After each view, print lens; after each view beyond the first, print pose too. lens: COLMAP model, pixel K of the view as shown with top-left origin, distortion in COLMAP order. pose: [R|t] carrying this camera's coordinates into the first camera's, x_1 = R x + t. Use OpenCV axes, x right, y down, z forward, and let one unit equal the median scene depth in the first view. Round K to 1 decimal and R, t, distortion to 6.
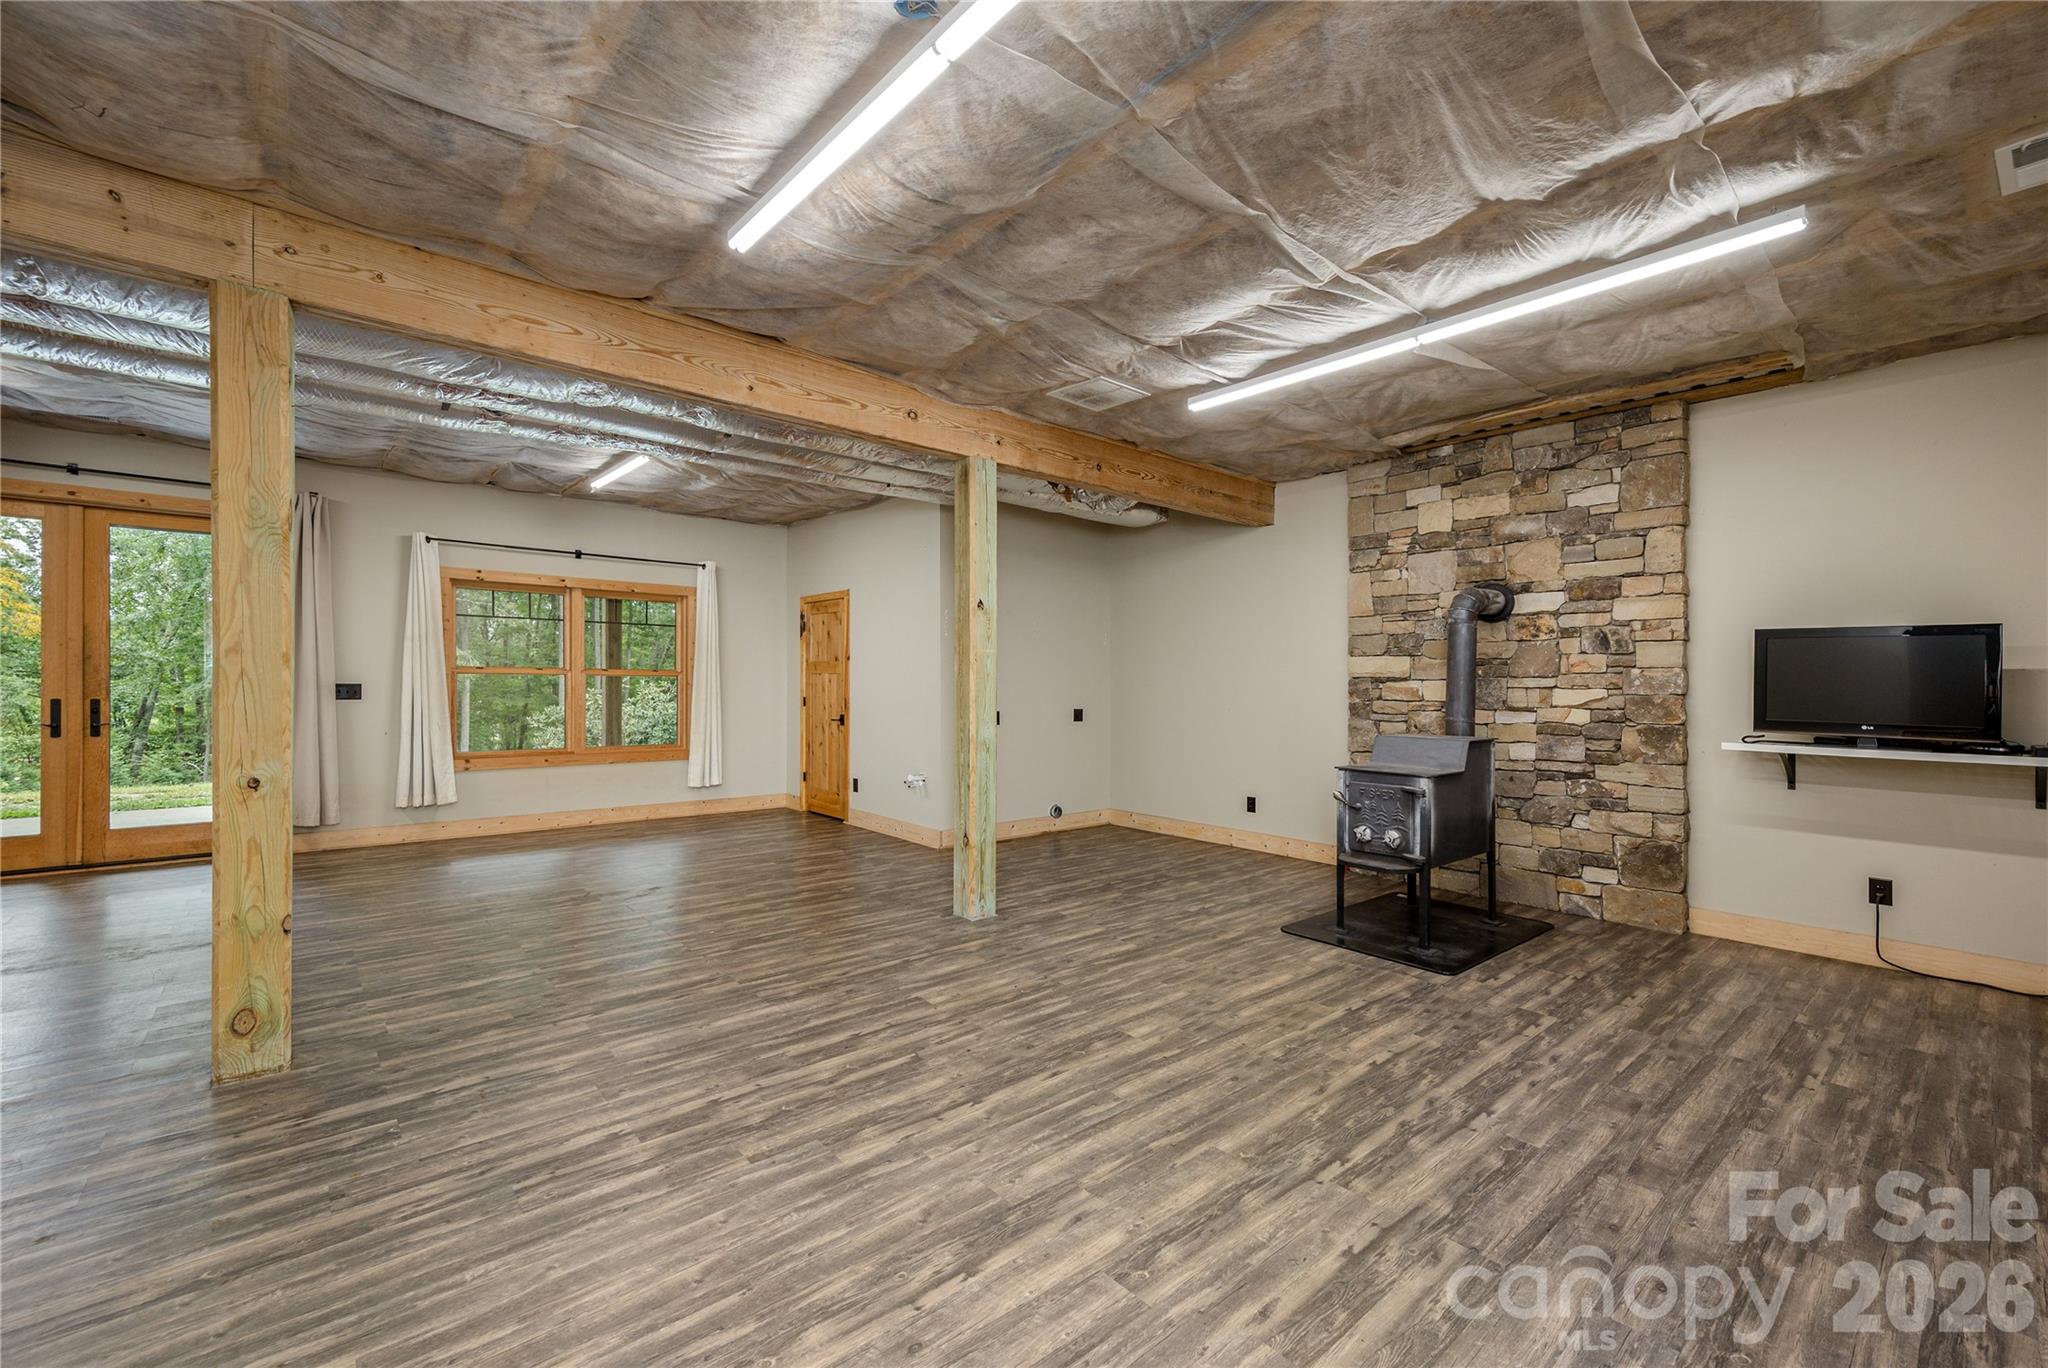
lens RADIAL K [[826.5, 0, 1034.3], [0, 826.5, 693.5], [0, 0, 1]] dist [-0.003281, 0.000134]
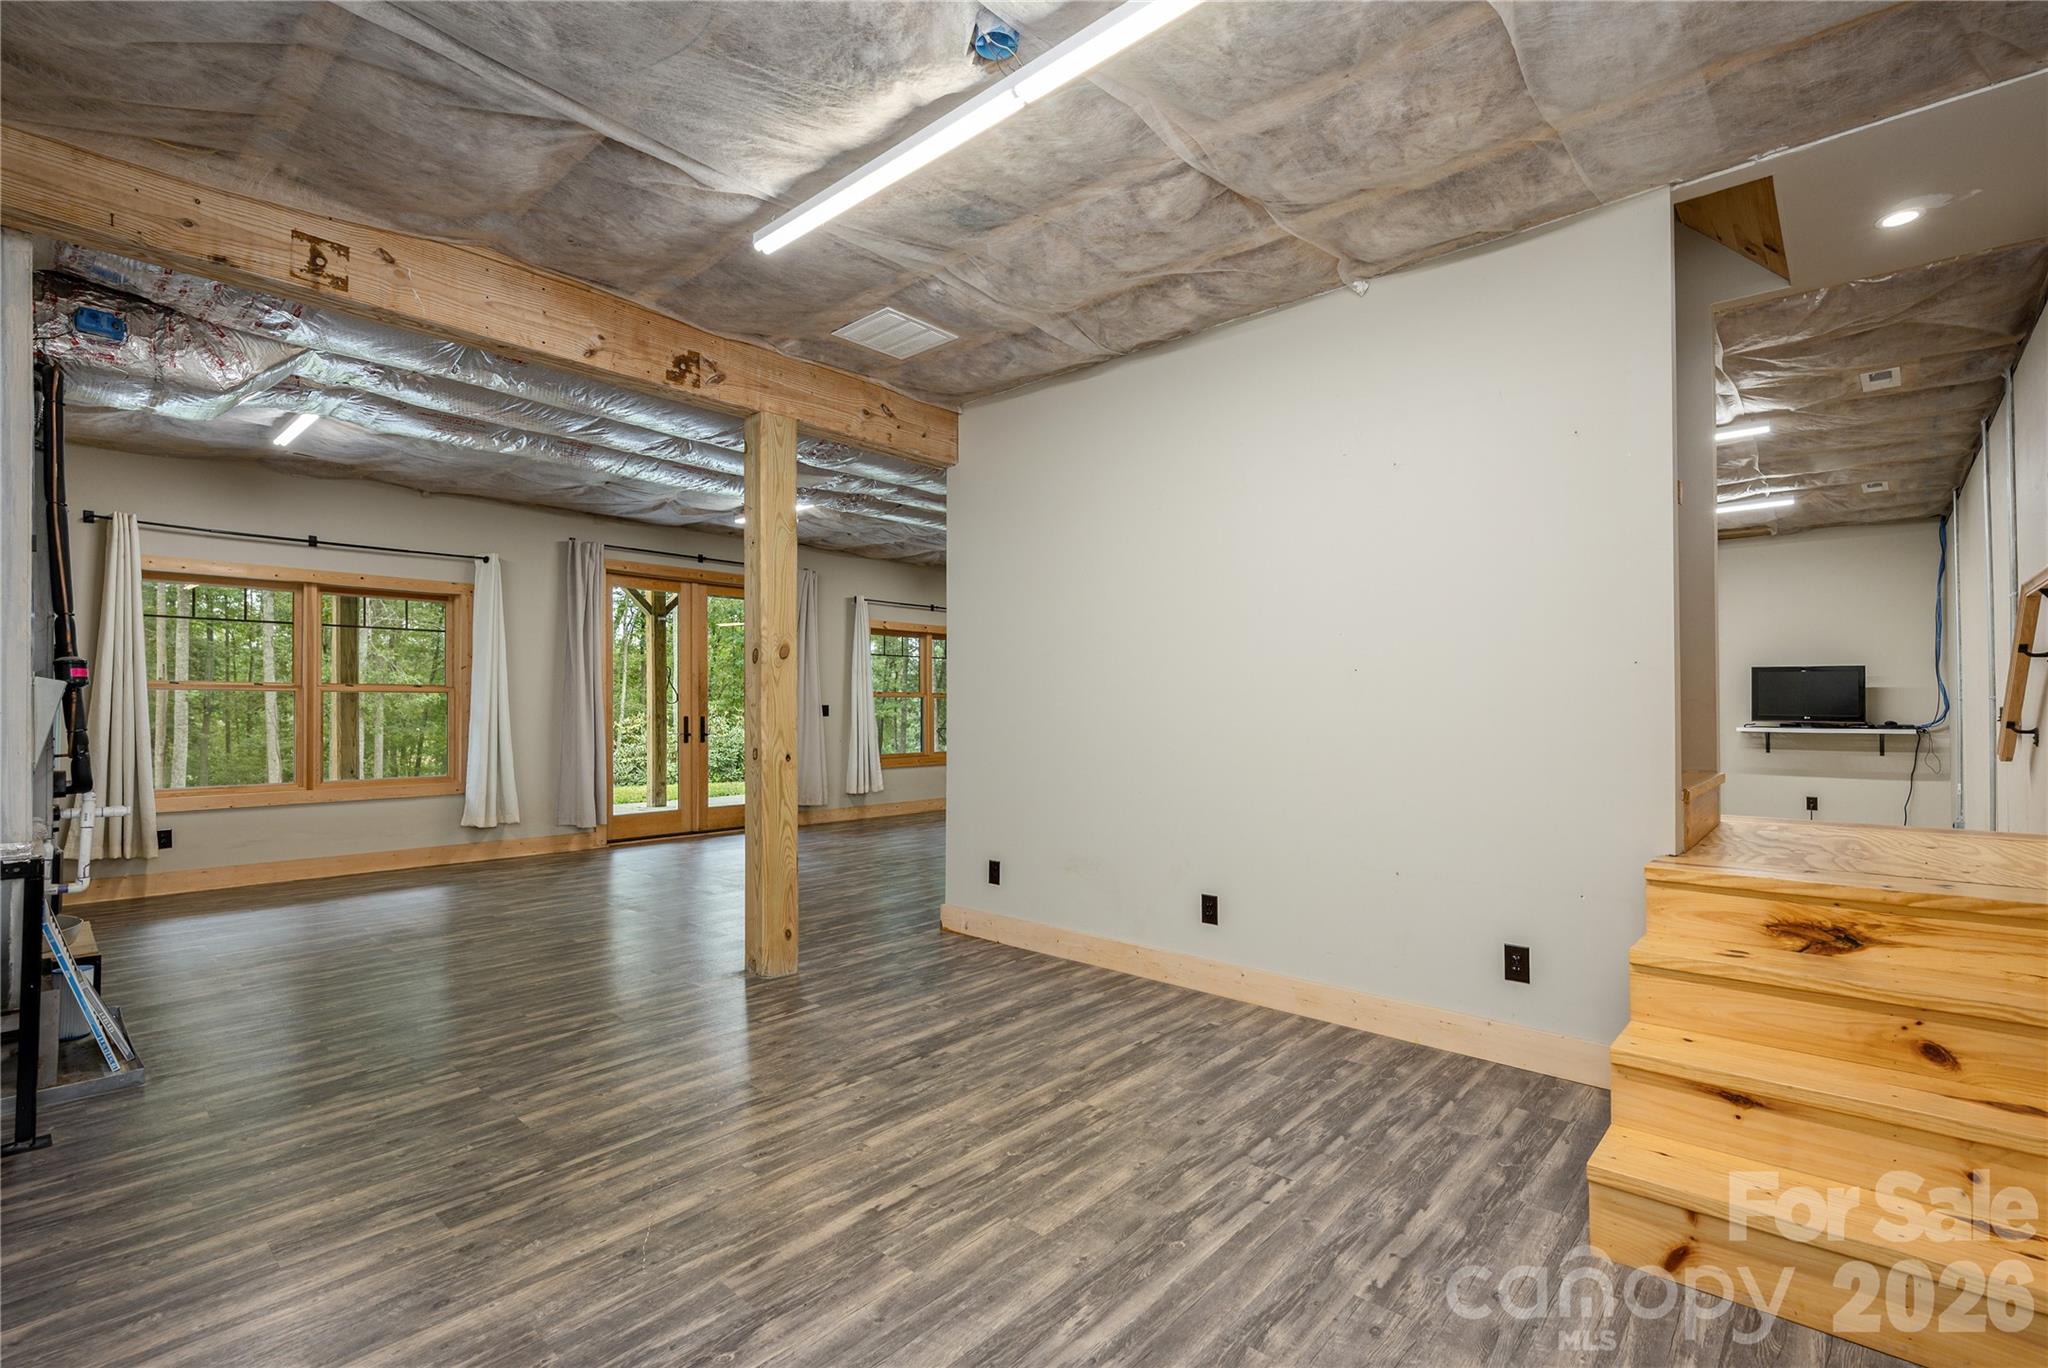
lens RADIAL K [[930.0, 0, 1030.3], [0, 930.0, 703.9], [0, 0, 1]] dist [-0.011594, 0.002586]
pose [[0.991984, -0.012279, 0.125768, -0.771649], [0.012285, 0.999924, 0.000726, -0.010921], [-0.125768, 0.000825, 0.992059, -0.666753]]
